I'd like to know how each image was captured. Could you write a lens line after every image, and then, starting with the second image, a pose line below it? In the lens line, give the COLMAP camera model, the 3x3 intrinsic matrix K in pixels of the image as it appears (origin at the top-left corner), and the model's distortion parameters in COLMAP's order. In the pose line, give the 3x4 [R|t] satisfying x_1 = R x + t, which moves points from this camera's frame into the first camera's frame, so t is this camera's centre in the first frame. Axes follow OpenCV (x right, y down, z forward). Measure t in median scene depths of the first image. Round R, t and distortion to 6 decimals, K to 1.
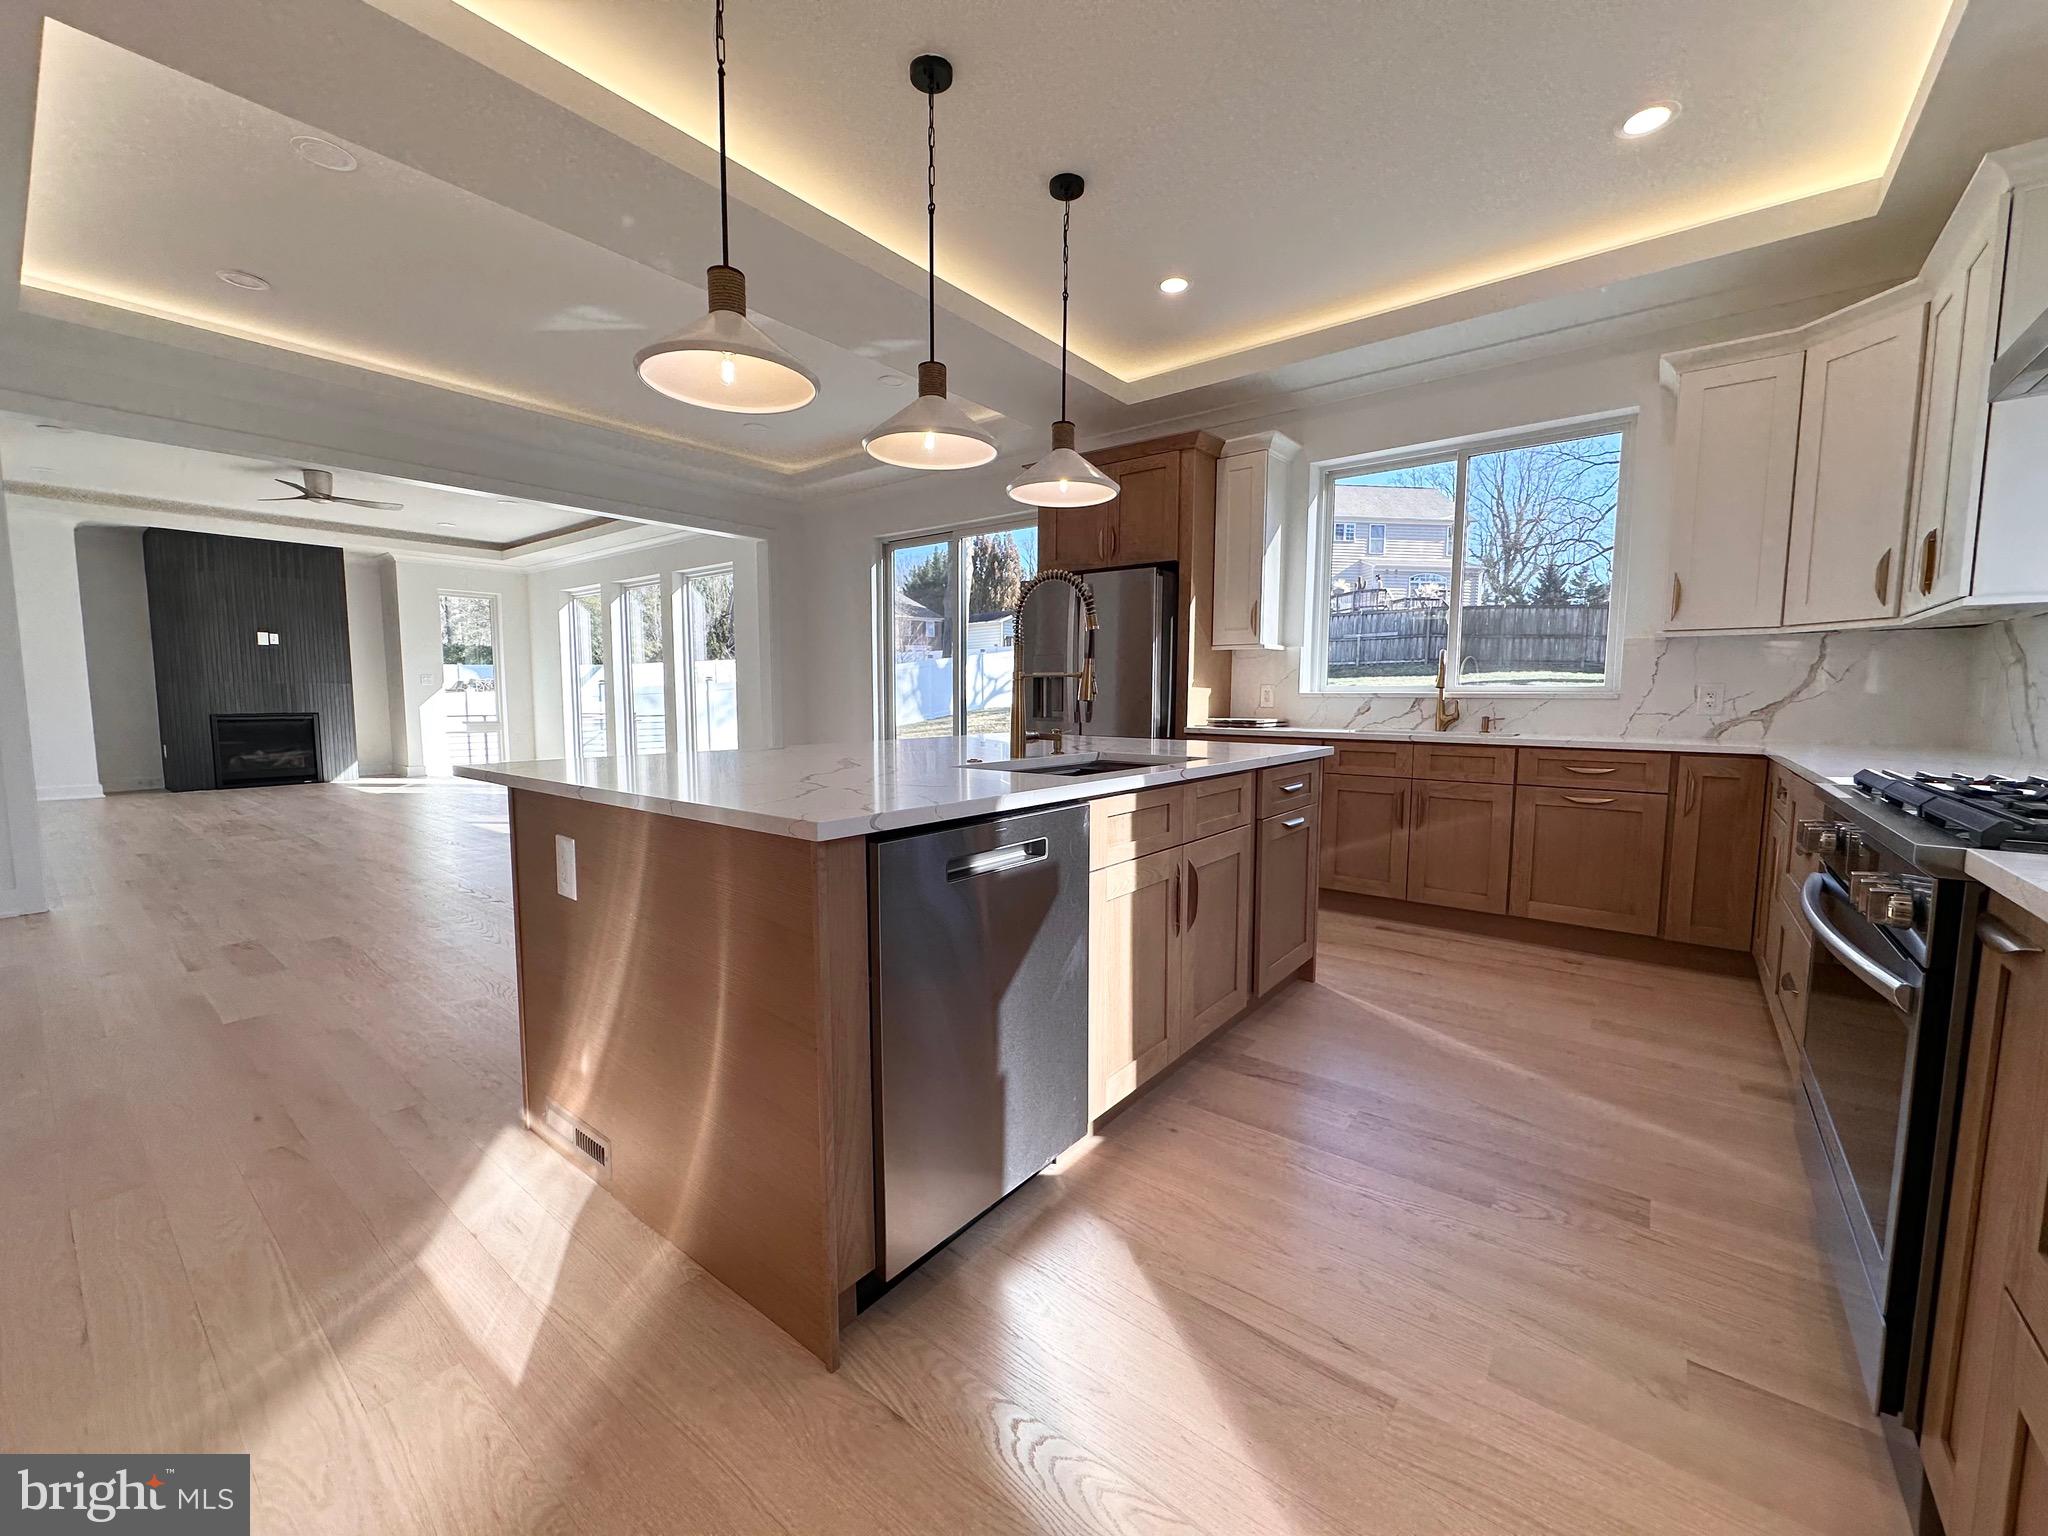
lens RADIAL K [[813.5, 0, 1019.6], [0, 813.5, 767.7], [0, 0, 1]] dist [0.000487, 0.000118]
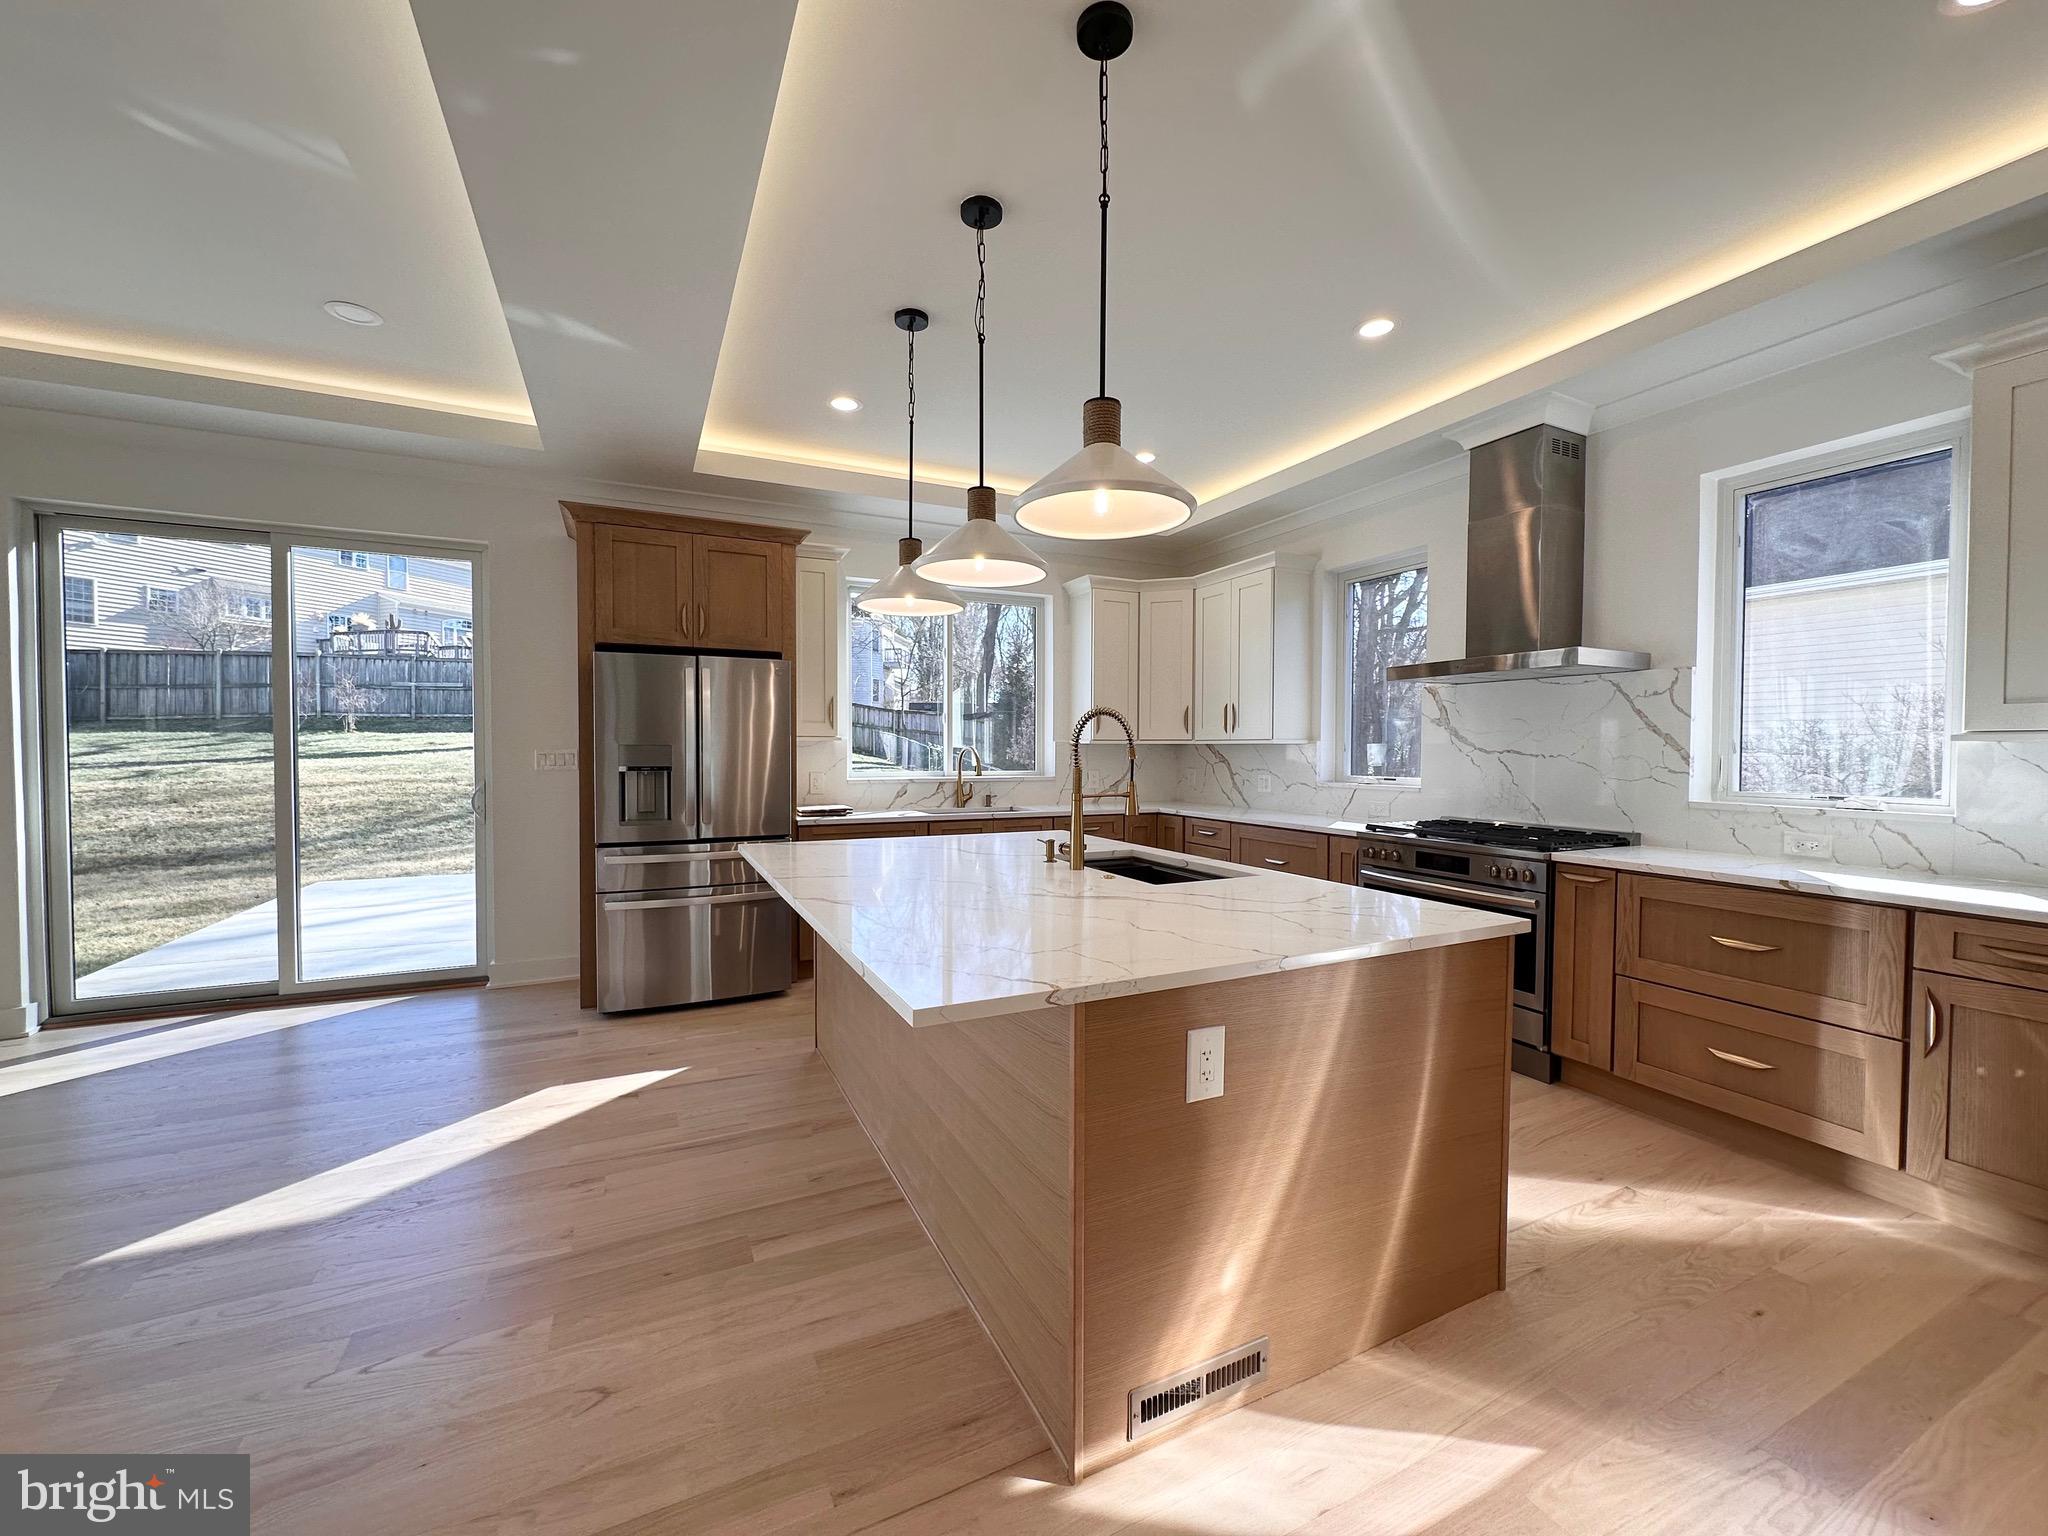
lens RADIAL K [[816.0, 0, 1024.0], [0, 816.0, 768.0], [0, 0, 1]] dist [-0.001480, -0.000335]
pose [[0.434514, -0.025144, 0.900314, -0.289023], [0.080024, 0.996735, -0.010785, -0.040250], [-0.897103, 0.076733, 0.435107, 0.158458]]
